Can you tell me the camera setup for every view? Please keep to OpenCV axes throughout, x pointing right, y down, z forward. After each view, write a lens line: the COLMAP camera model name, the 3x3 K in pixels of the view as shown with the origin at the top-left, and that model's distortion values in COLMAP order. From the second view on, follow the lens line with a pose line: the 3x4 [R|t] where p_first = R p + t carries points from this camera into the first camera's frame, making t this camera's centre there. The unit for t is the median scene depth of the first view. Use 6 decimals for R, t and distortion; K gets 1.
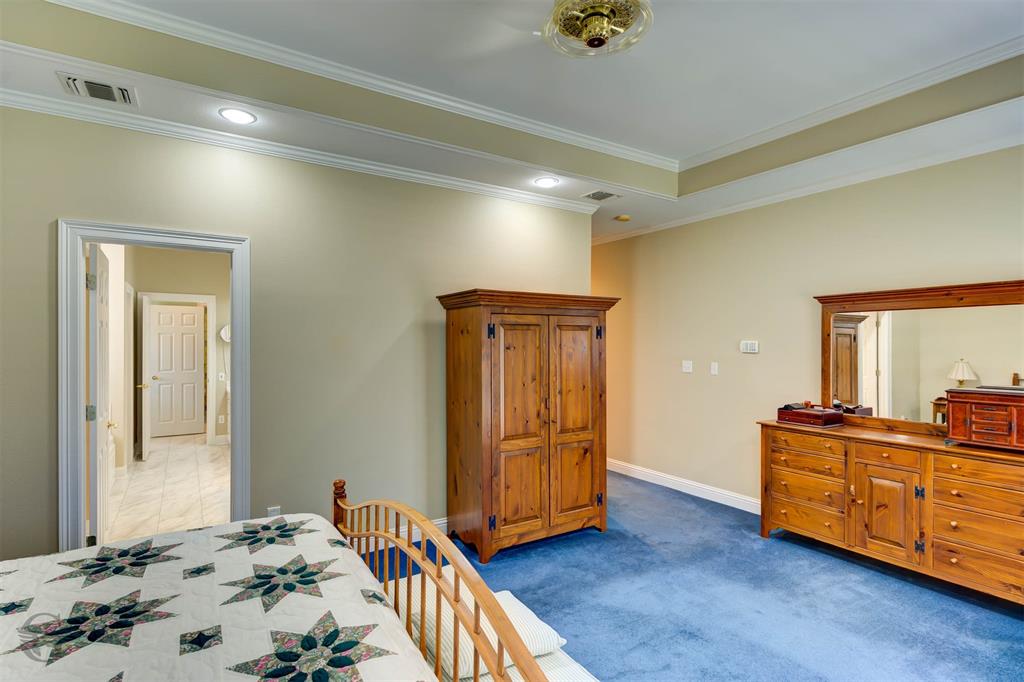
lens RADIAL K [[521.4, 0, 508.7], [0, 521.4, 340.8], [0, 0, 1]] dist [0.014893, -0.000442]
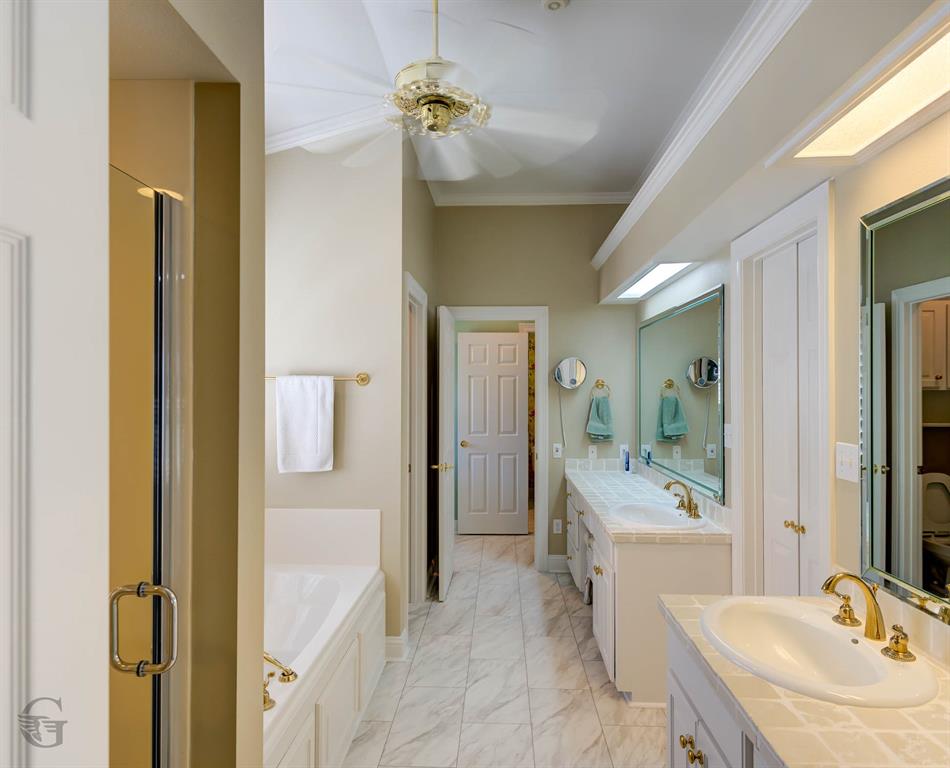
lens RADIAL K [[567.0, 0, 474.6], [0, 567.0, 385.7], [0, 0, 1]] dist [-0.000695, -0.000178]
pose [[0.821947, -0.005394, -0.569539, -0.299990], [0.003038, 0.999982, -0.005086, 0.001660], [0.569556, 0.002451, 0.821949, 0.491541]]
